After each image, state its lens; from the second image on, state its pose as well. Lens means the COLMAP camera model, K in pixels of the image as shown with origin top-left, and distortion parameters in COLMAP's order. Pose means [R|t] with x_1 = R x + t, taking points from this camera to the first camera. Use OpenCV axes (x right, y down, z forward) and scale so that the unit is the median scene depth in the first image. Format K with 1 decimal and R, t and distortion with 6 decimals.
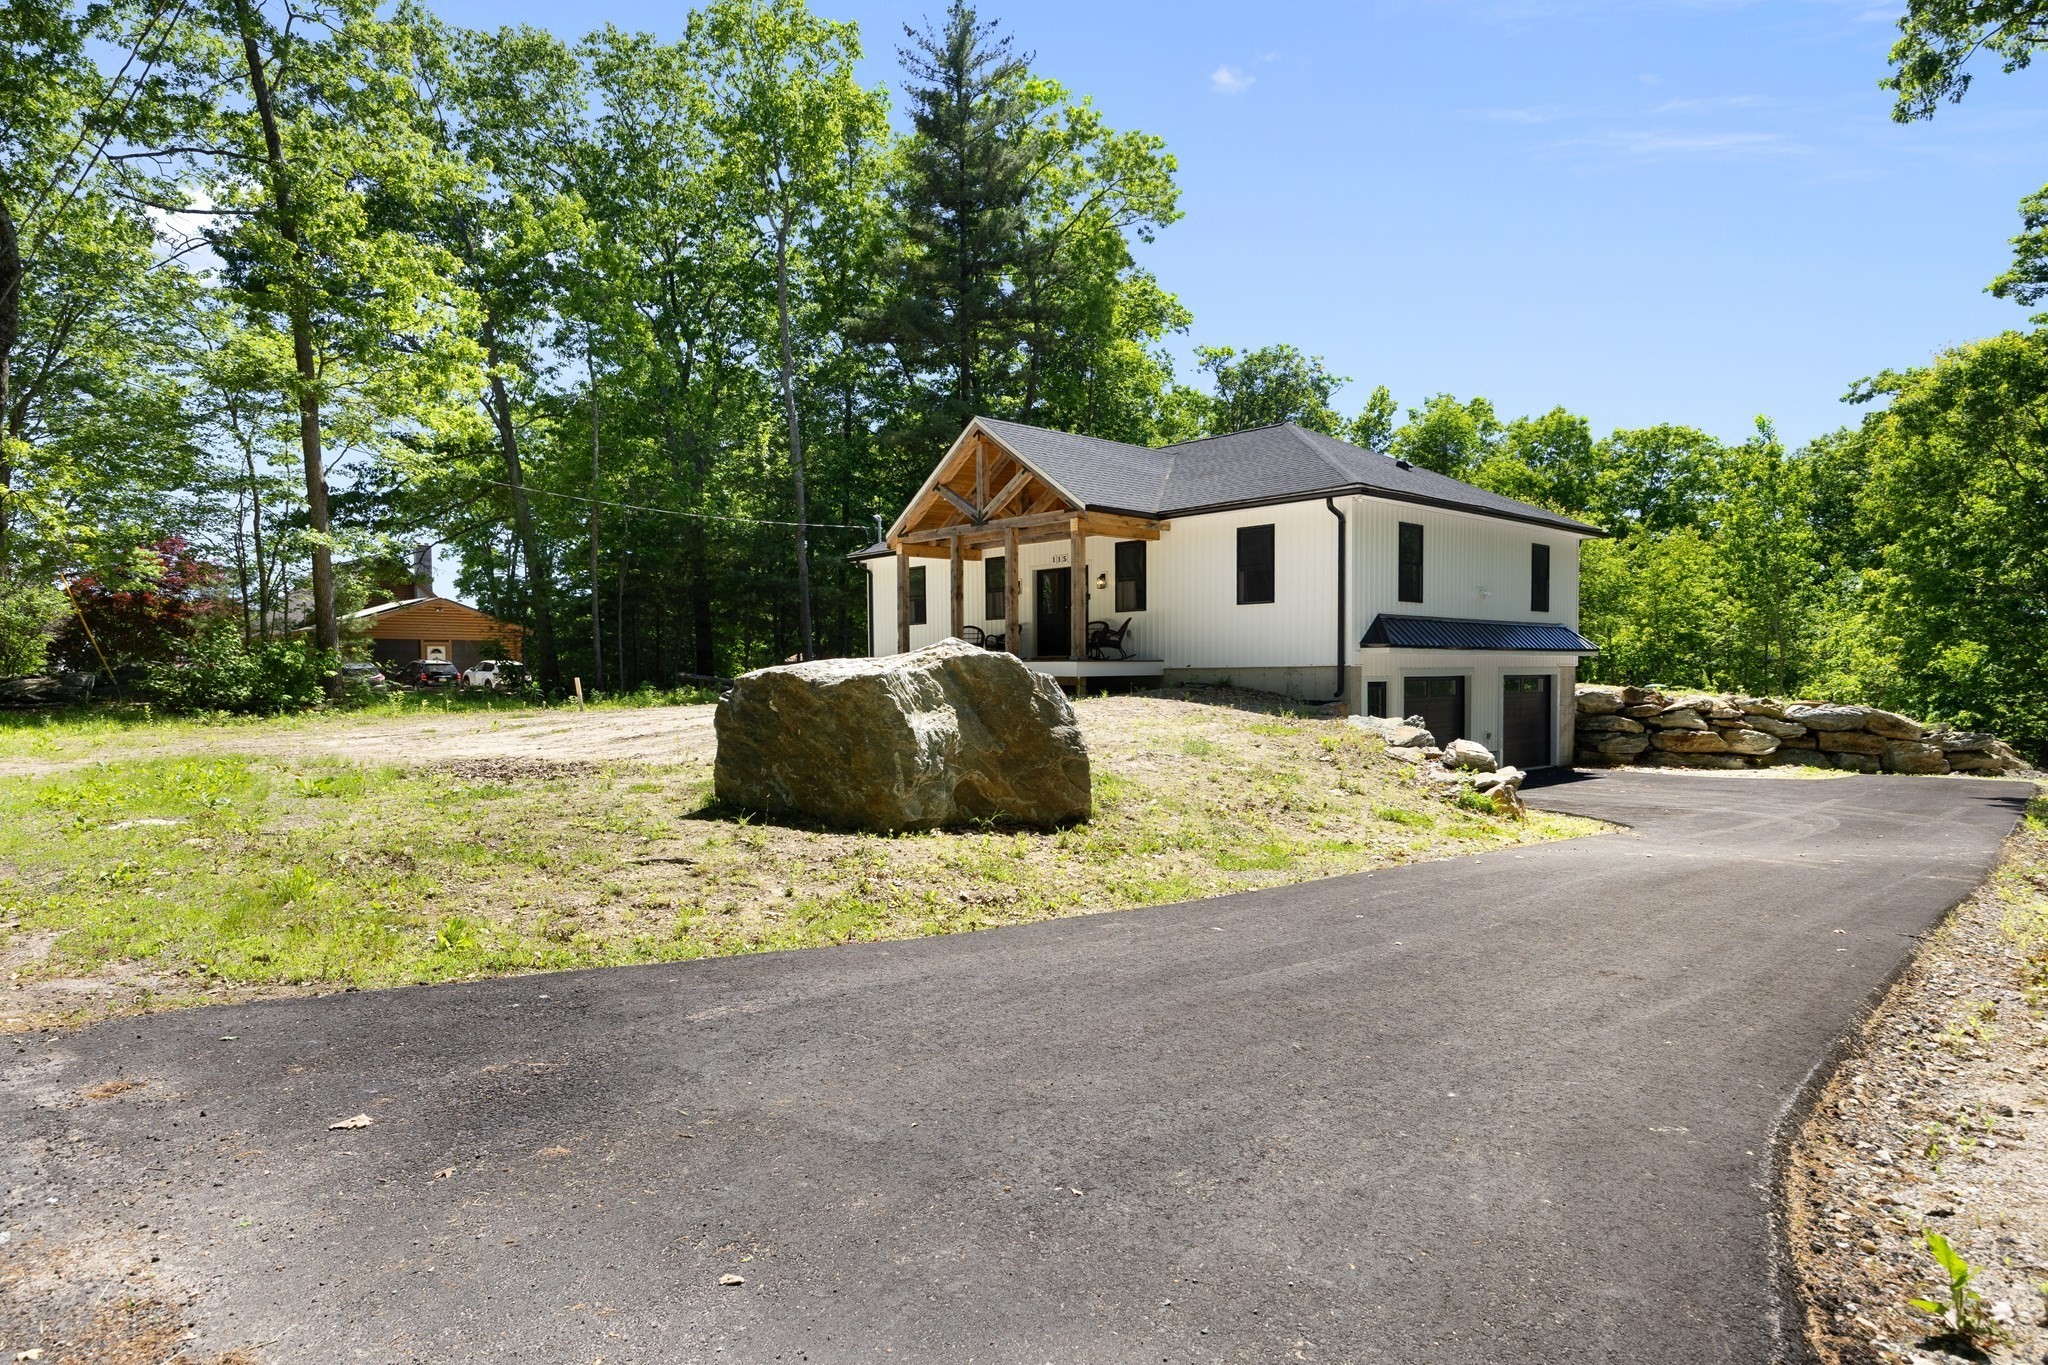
lens RADIAL K [[1147.6, 0, 1022.4], [0, 1147.6, 724.1], [0, 0, 1]] dist [0.032236, -0.000143]
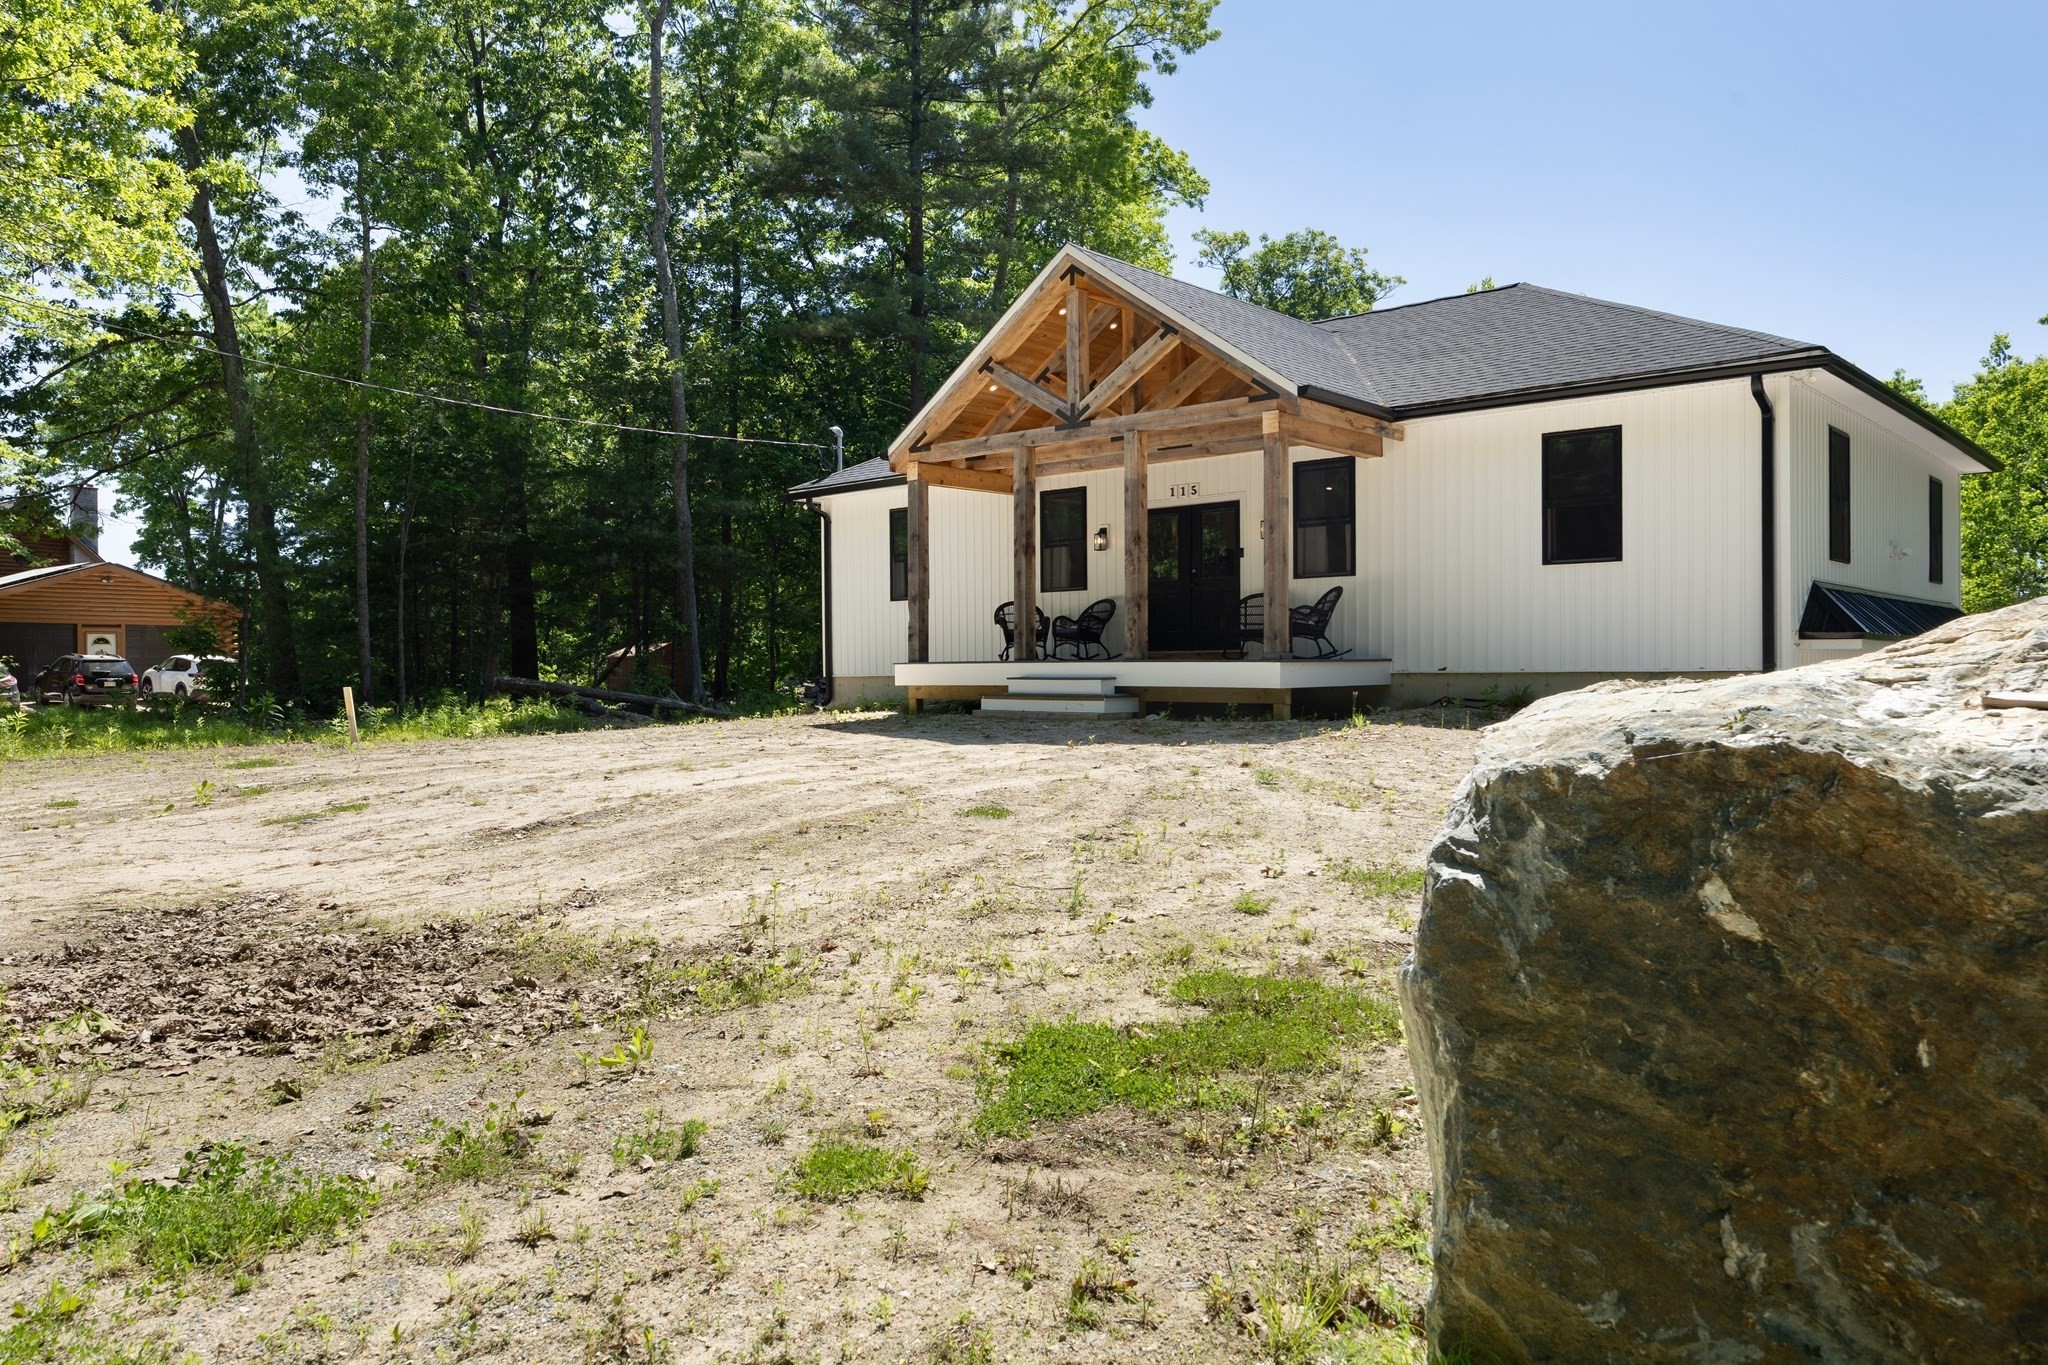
lens RADIAL K [[1424.4, 0, 1024.0], [0, 1424.4, 682.5], [0, 0, 1]] dist [-0.001261, 0.005128]
pose [[0.994628, -0.000447, 0.103508, -0.073999], [0.004077, 0.999384, -0.034853, -0.009900], [-0.103429, 0.035088, 0.994018, 0.153740]]
